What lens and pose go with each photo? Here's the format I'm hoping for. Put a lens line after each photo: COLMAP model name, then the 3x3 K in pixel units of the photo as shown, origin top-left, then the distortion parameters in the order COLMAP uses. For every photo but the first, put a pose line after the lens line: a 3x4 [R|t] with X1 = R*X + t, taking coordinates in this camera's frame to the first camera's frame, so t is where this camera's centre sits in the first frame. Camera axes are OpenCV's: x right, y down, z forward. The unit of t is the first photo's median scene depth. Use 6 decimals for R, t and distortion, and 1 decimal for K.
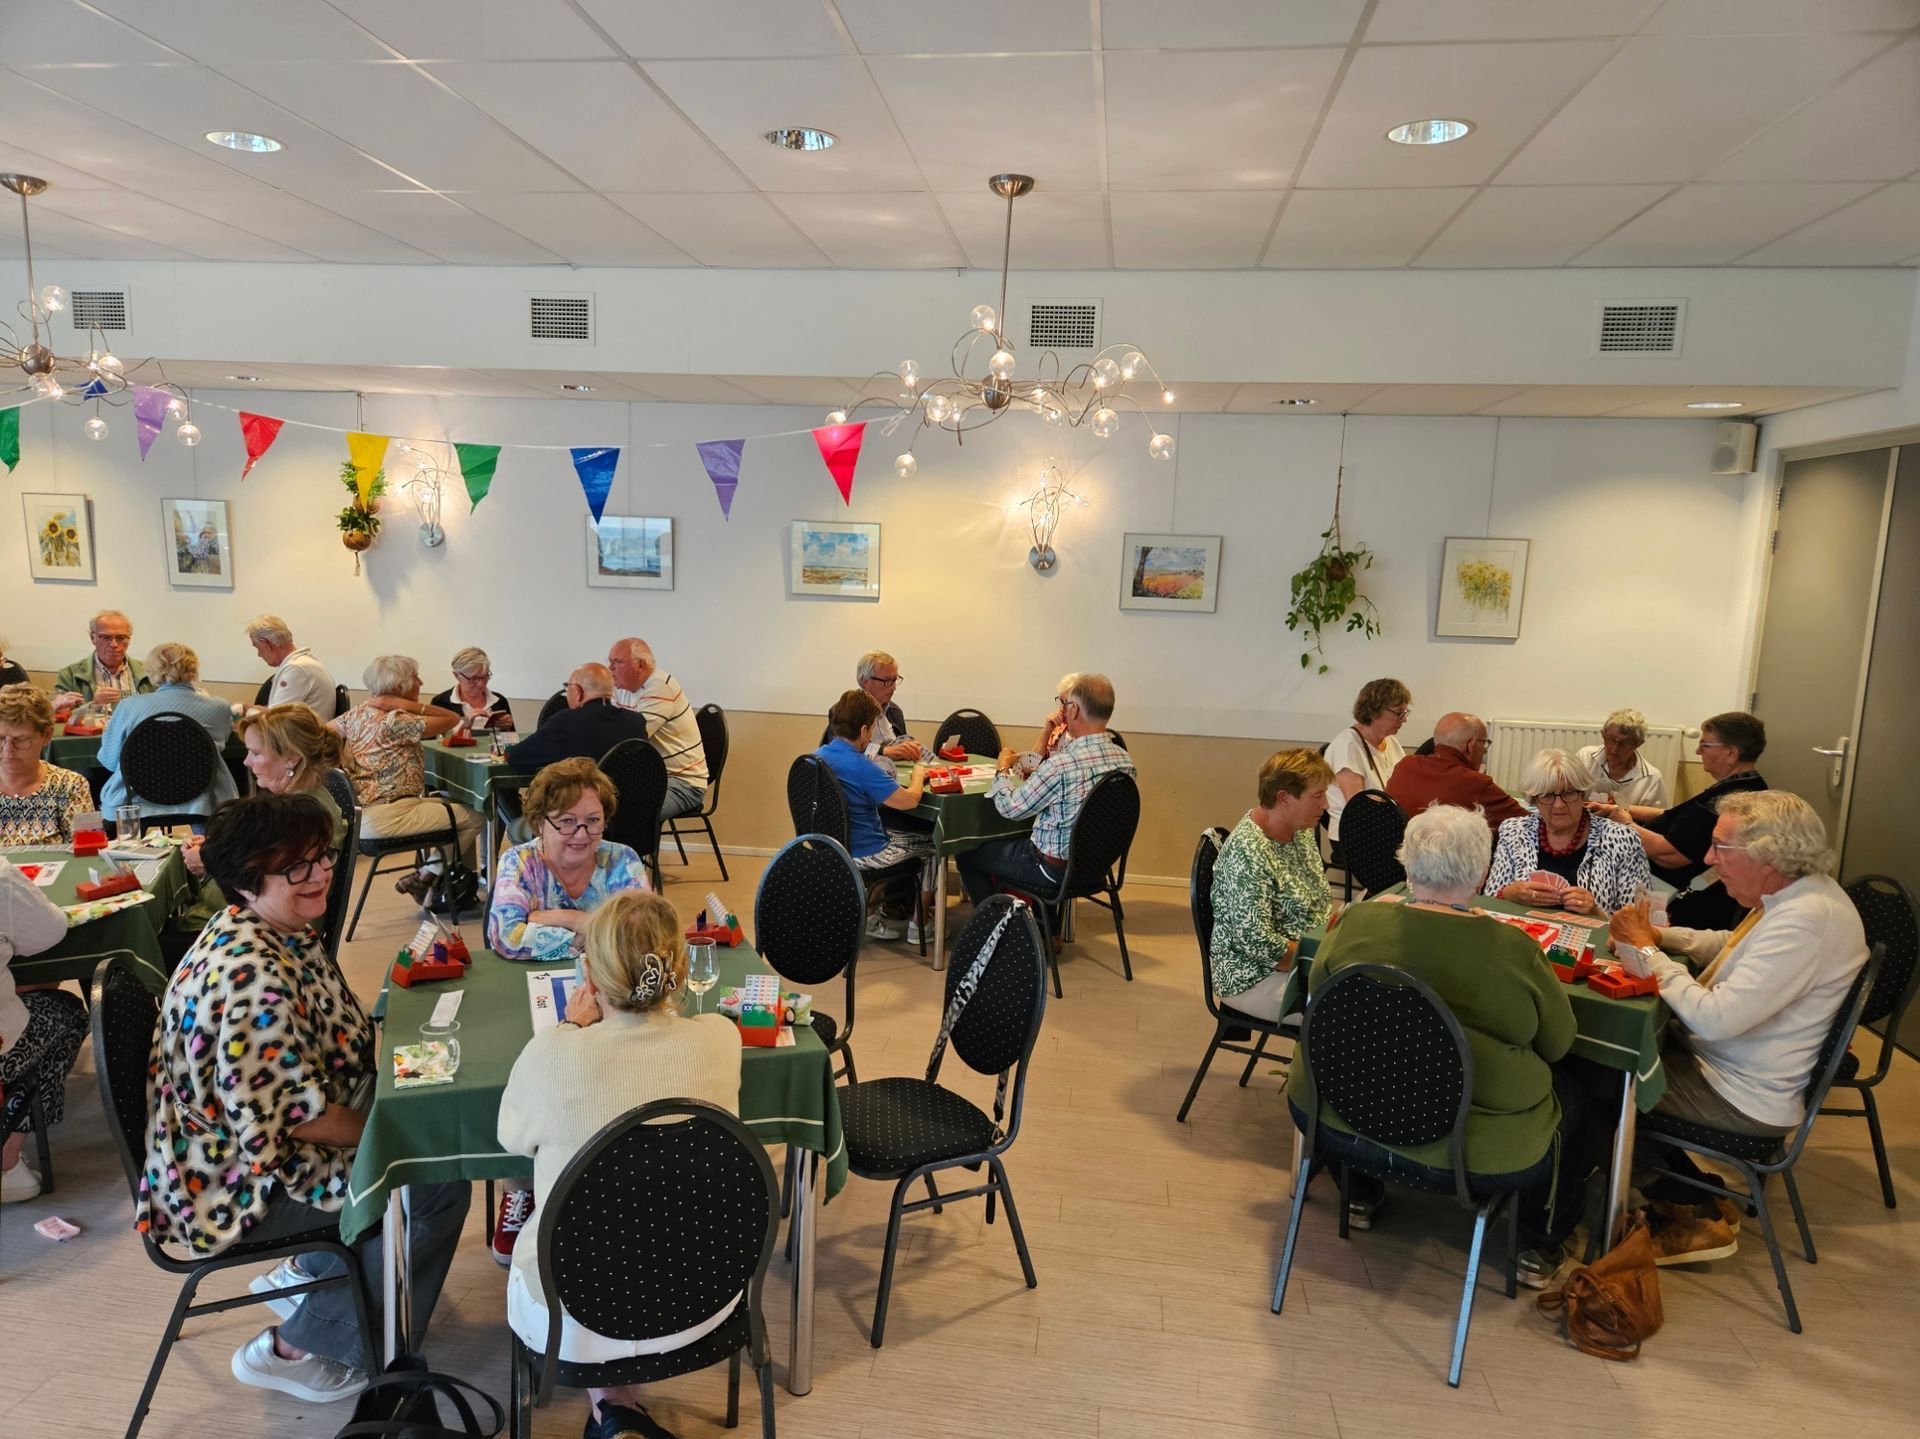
lens RADIAL K [[1287.8, 0, 947.3], [0, 1287.8, 740.9], [0, 0, 1]] dist [0.065510, -0.052824]
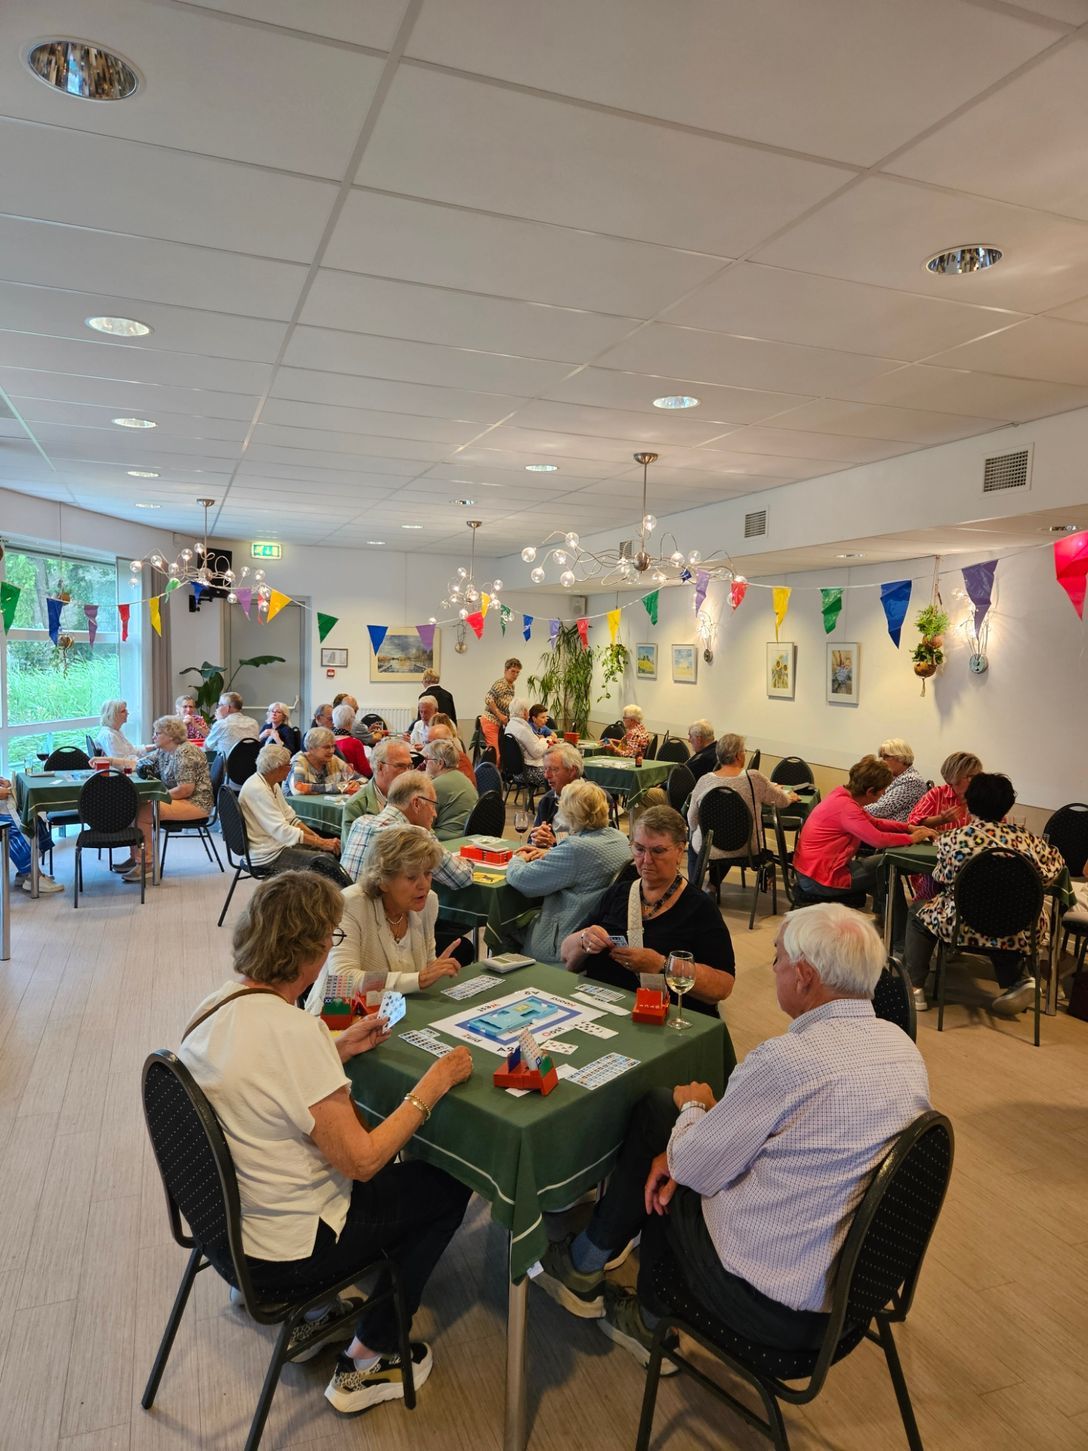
lens RADIAL K [[974.9, 0, 545.3], [0, 974.9, 724.4], [0, 0, 1]] dist [0.058148, -0.038716]
pose [[0.482939, 0.043017, -0.874597, 0.231970], [-0.134538, 0.990579, -0.025568, -0.026663], [0.865257, 0.130014, 0.484177, 0.229582]]
